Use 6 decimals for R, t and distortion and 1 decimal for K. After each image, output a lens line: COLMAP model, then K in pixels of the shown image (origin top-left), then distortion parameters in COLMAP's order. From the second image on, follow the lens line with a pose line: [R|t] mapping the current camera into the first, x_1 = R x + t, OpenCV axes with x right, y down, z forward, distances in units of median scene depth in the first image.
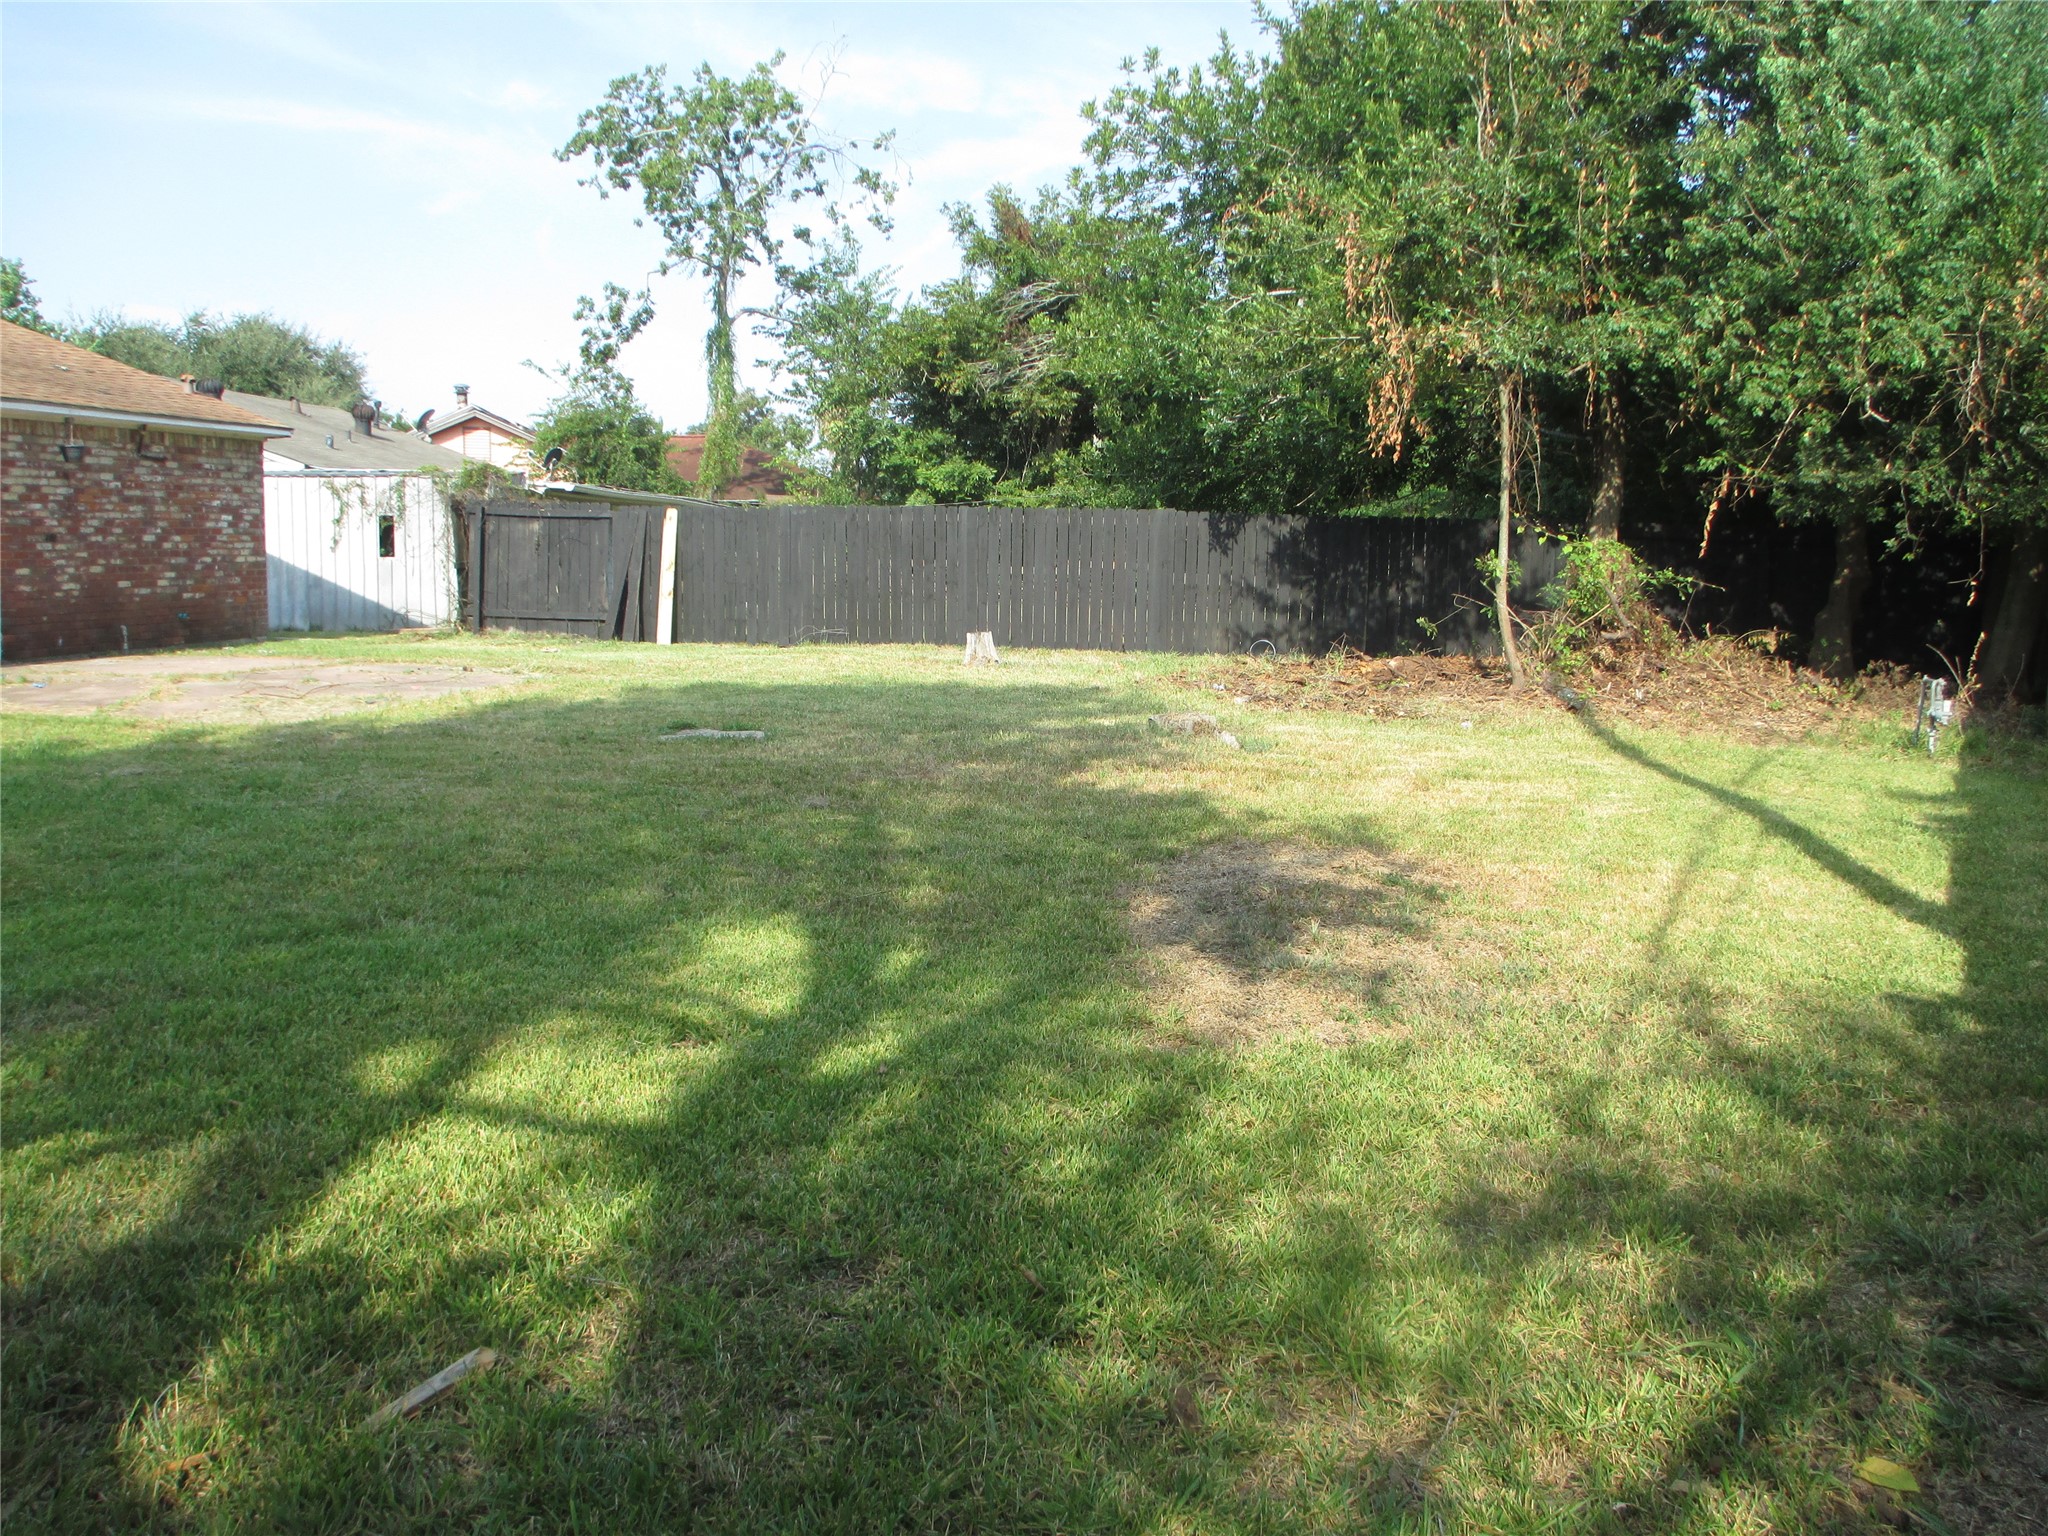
lens RADIAL K [[1711.2, 0, 1029.2], [0, 1711.2, 769.7], [0, 0, 1]] dist [-0.051981, 0.035826]
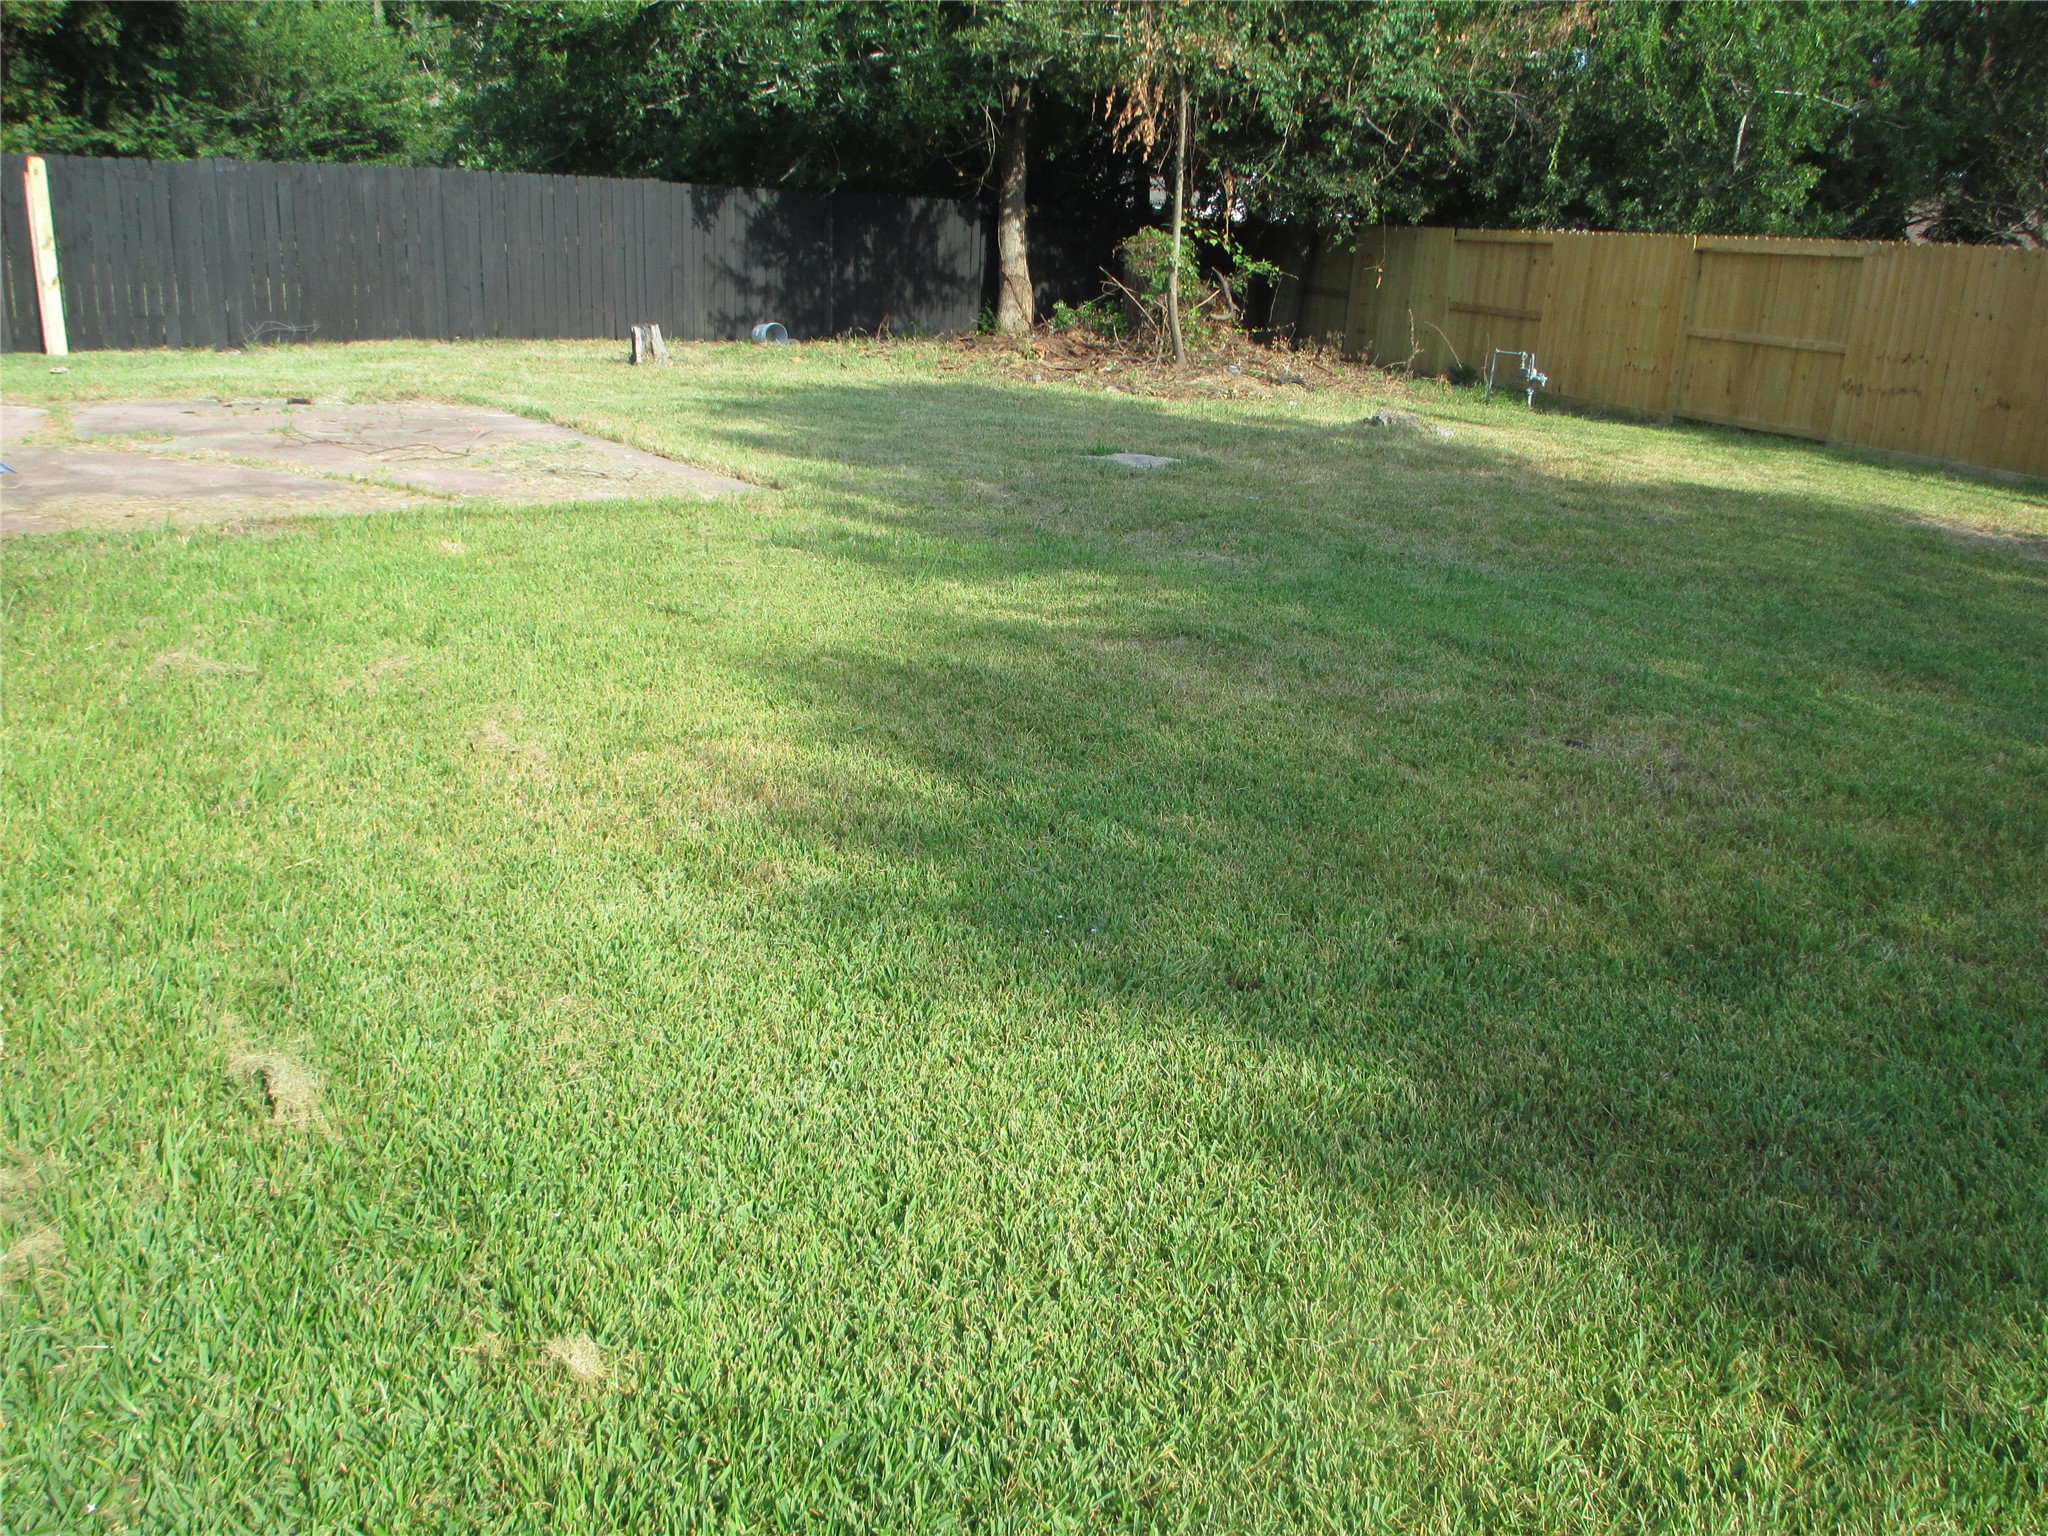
lens RADIAL K [[1711.2, 0, 935.4], [0, 1711.2, 771.2], [0, 0, 1]] dist [-0.051981, 0.035826]
pose [[0.617384, -0.219673, 0.755368, -0.570185], [0.073143, 0.972090, 0.222917, -0.038297], [-0.783254, -0.082376, 0.616220, 0.311653]]
